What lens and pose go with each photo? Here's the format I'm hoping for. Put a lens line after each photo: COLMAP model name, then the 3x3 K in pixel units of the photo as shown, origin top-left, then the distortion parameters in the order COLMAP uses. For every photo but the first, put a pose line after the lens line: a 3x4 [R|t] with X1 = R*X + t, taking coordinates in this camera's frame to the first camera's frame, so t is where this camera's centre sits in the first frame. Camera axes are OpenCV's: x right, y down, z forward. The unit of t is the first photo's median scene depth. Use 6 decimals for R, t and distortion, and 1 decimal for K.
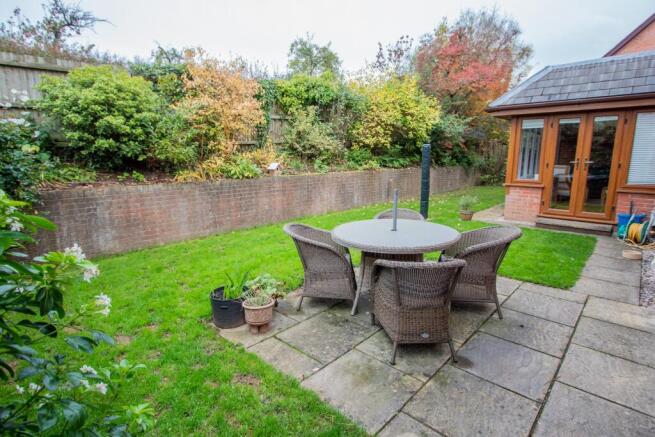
lens RADIAL K [[328.0, 0, 324.9], [0, 328.0, 202.9], [0, 0, 1]] dist [0.001260, 0.000100]
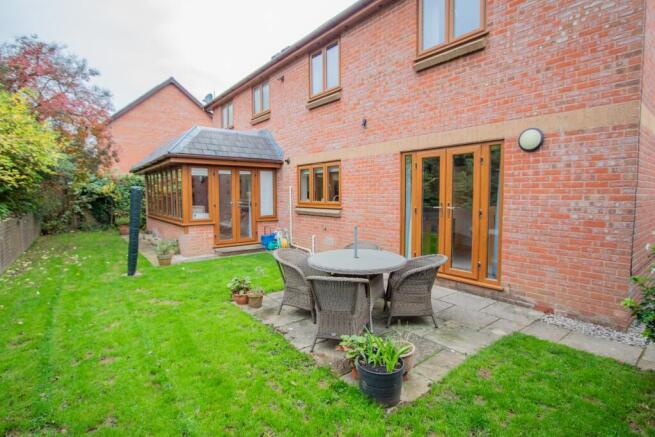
lens RADIAL K [[328.0, 0, 324.9], [0, 328.0, 202.9], [0, 0, 1]] dist [0.001260, 0.000100]
pose [[0.145789, -0.025802, 0.988979, -0.555704], [0.148694, 0.988876, 0.003880, -0.077861], [-0.978077, 0.146490, 0.148004, 0.462923]]
